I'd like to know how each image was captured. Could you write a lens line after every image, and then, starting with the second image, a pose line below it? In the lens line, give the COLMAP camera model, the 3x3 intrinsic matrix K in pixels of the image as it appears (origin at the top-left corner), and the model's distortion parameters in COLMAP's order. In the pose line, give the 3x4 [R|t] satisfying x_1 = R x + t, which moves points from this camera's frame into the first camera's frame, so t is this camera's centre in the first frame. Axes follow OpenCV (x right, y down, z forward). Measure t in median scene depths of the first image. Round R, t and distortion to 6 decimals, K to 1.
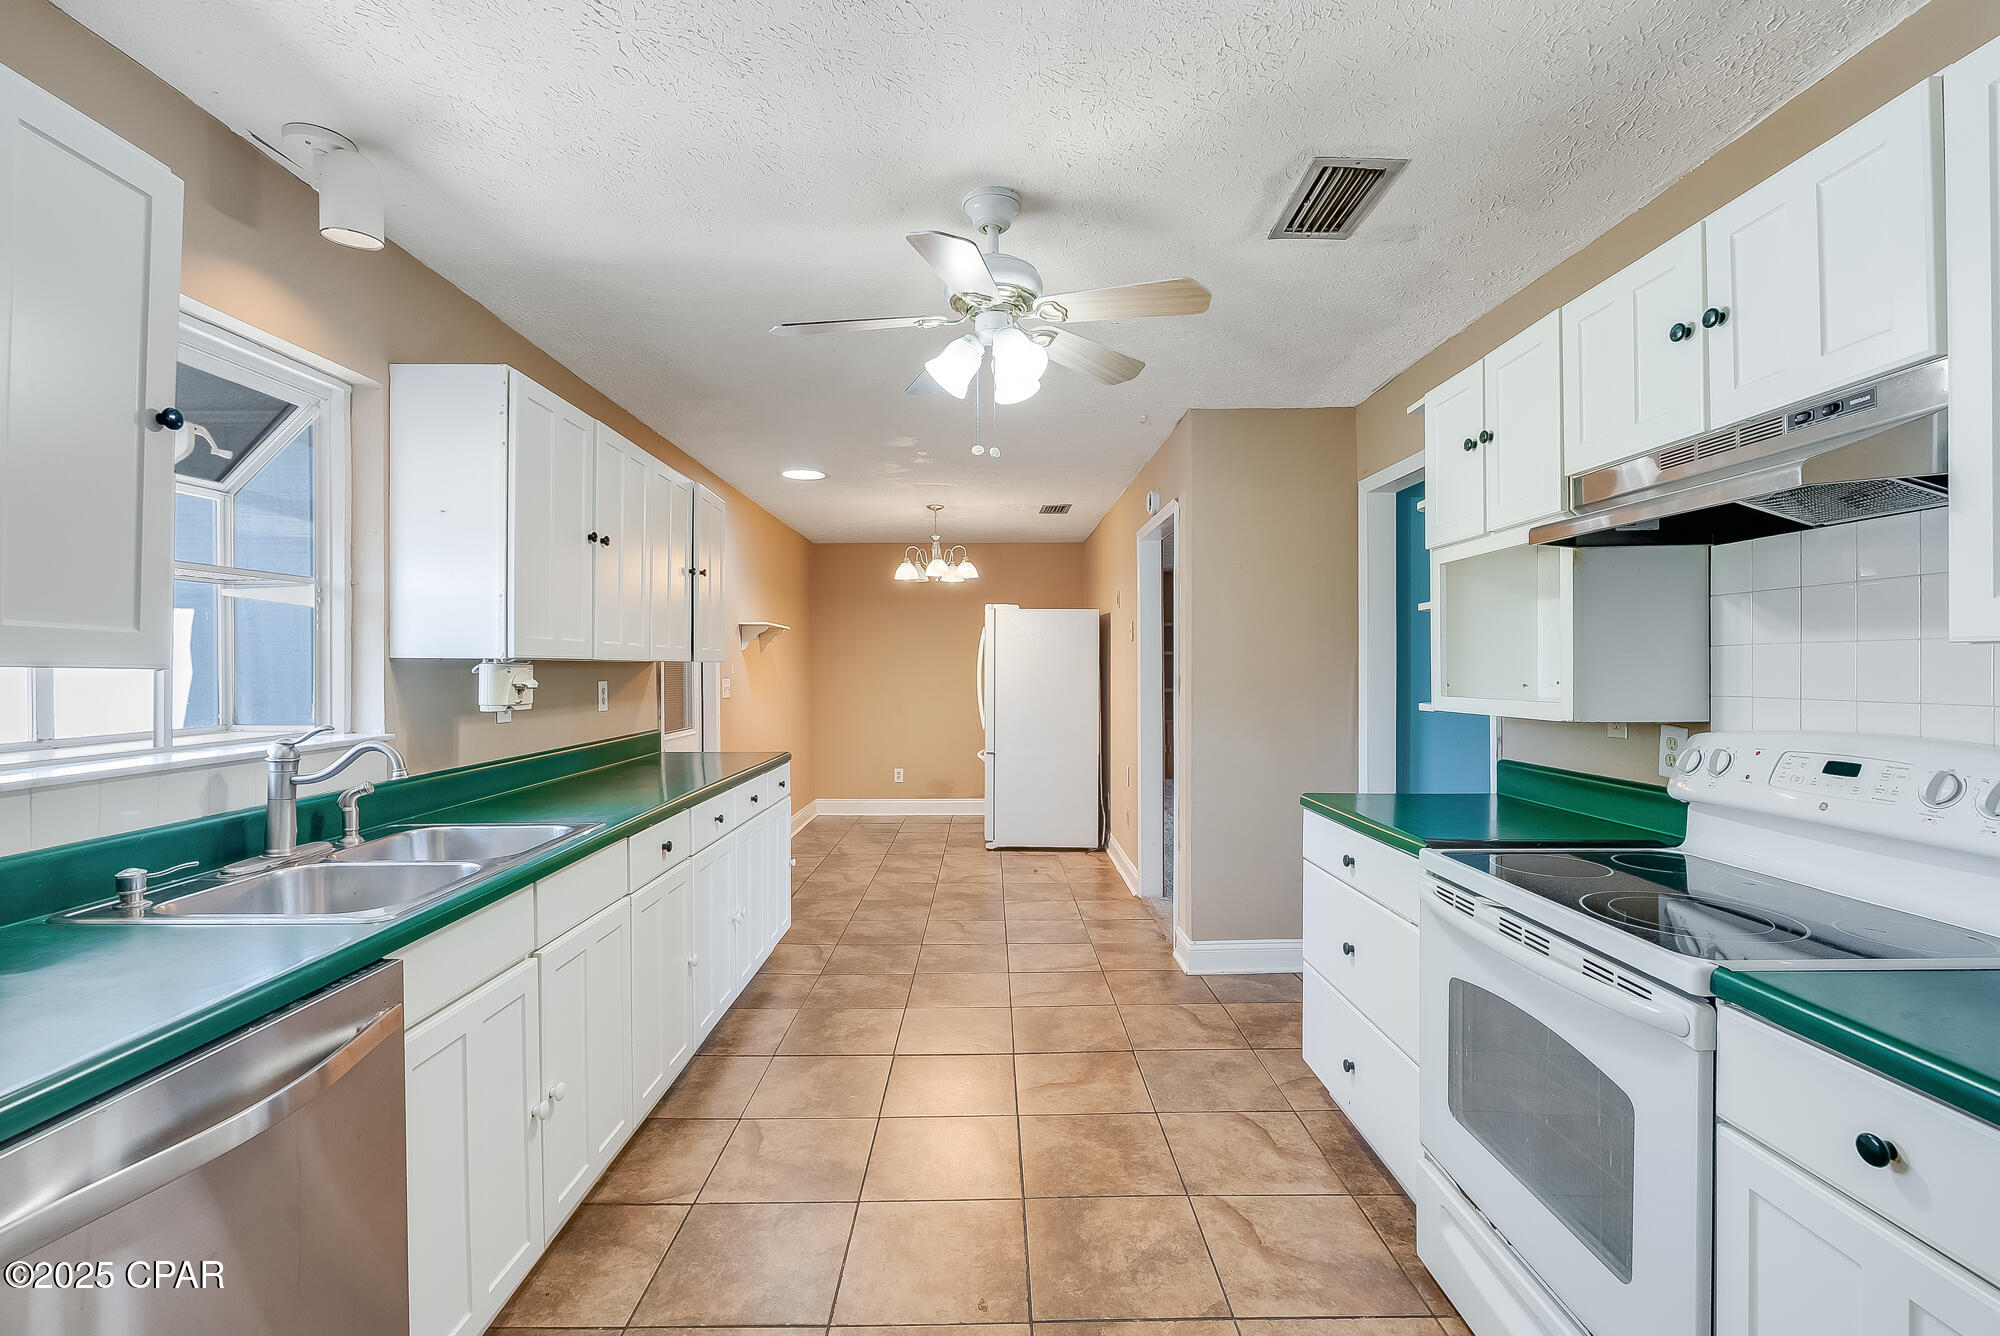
lens RADIAL K [[878.9, 0, 994.5], [0, 878.9, 651.3], [0, 0, 1]] dist [-0.005486, 0.000665]
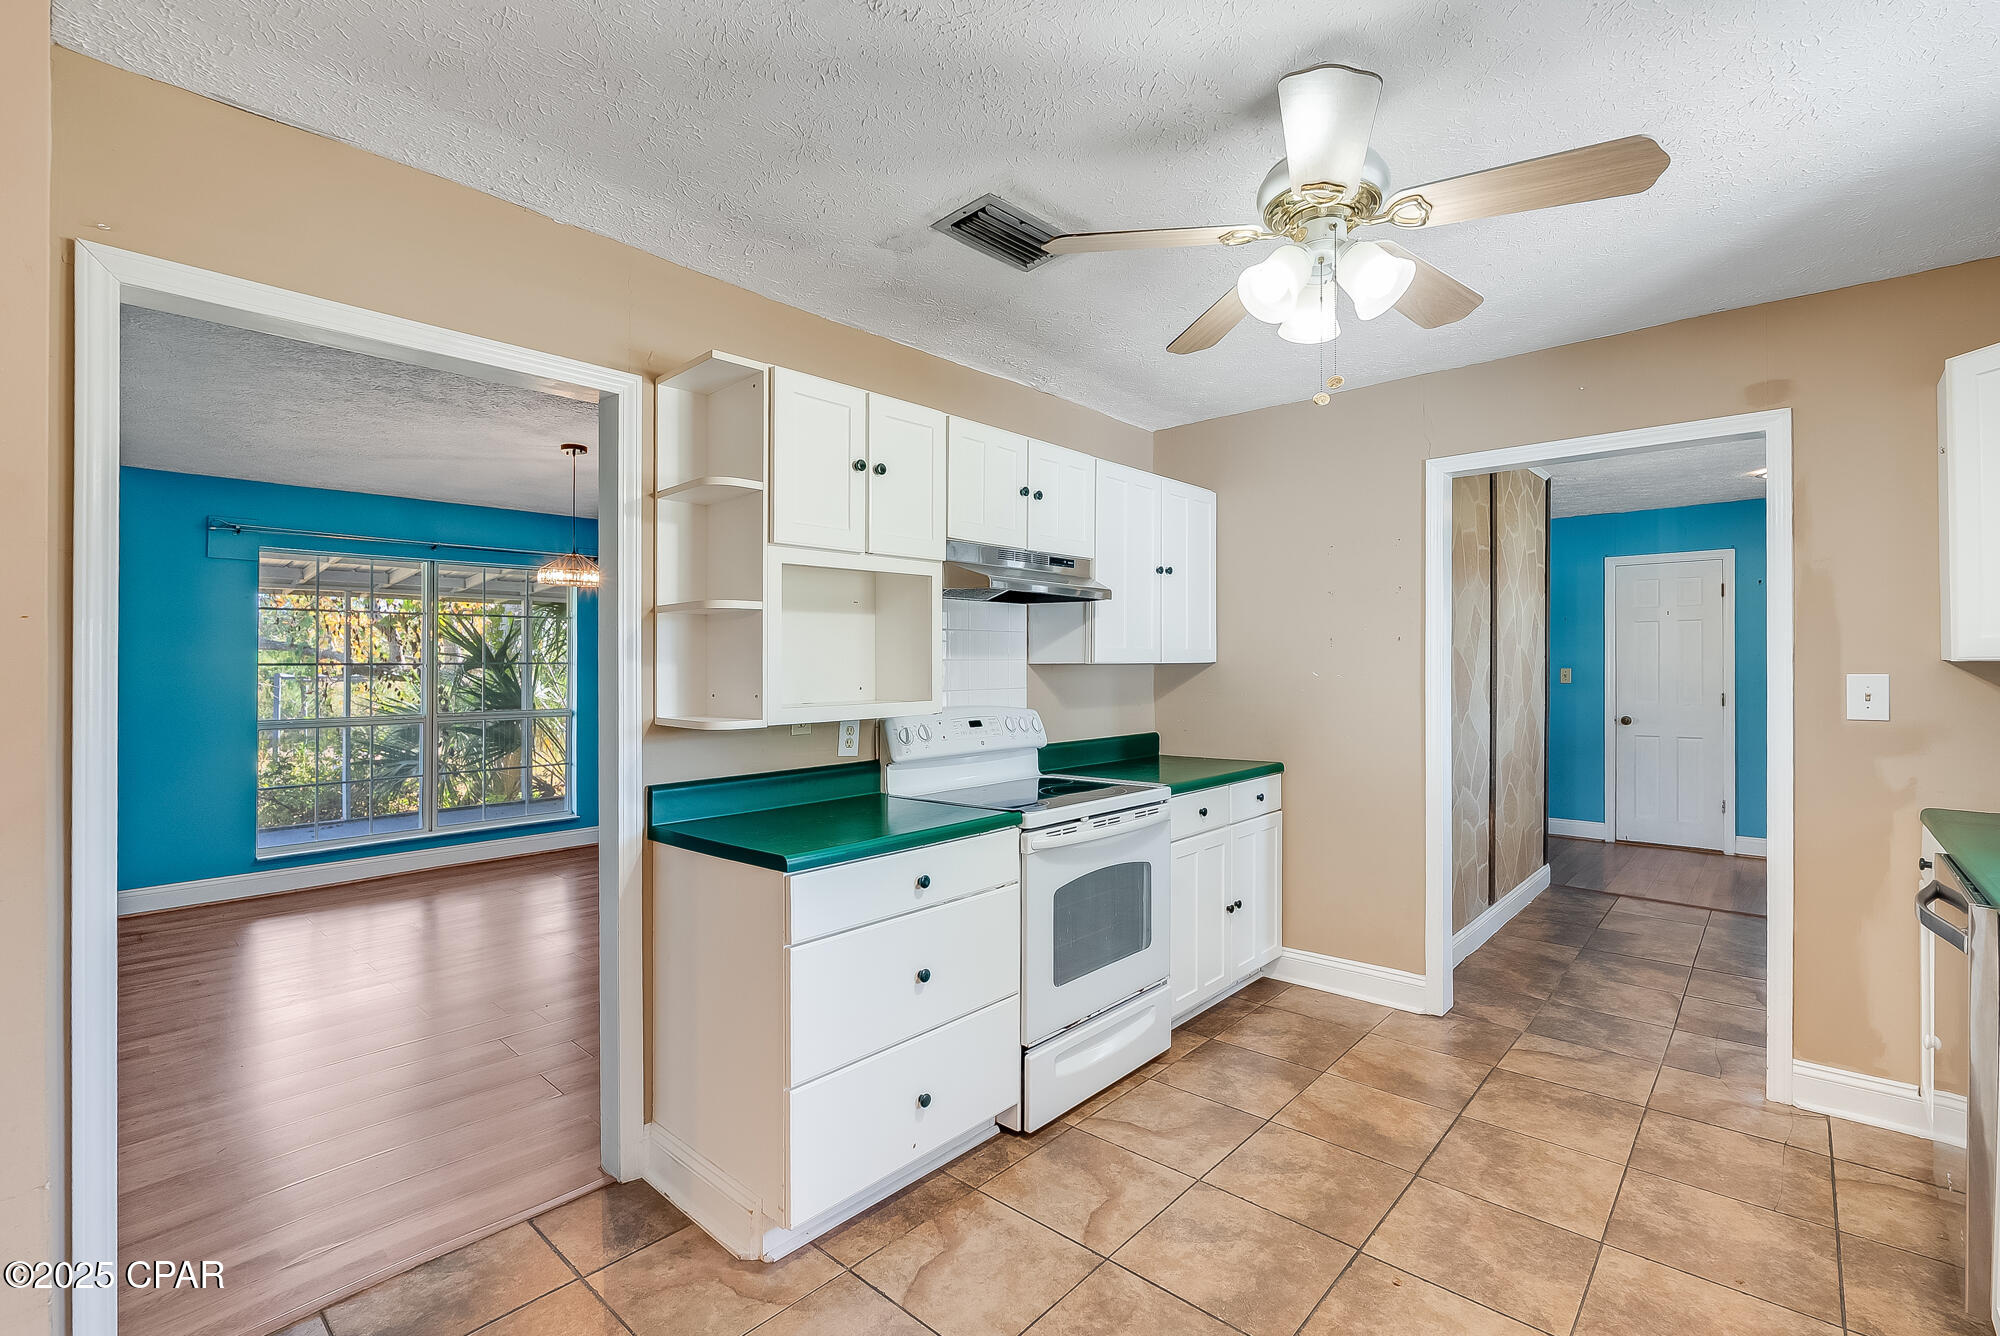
lens RADIAL K [[891.3, 0, 992.2], [0, 891.3, 672.3], [0, 0, 1]] dist [-0.005380, -0.000619]
pose [[-0.736588, 0.006724, 0.676308, -0.353771], [0.000738, 0.999958, -0.009138, 0.028016], [-0.676341, -0.006232, -0.736562, 1.972668]]
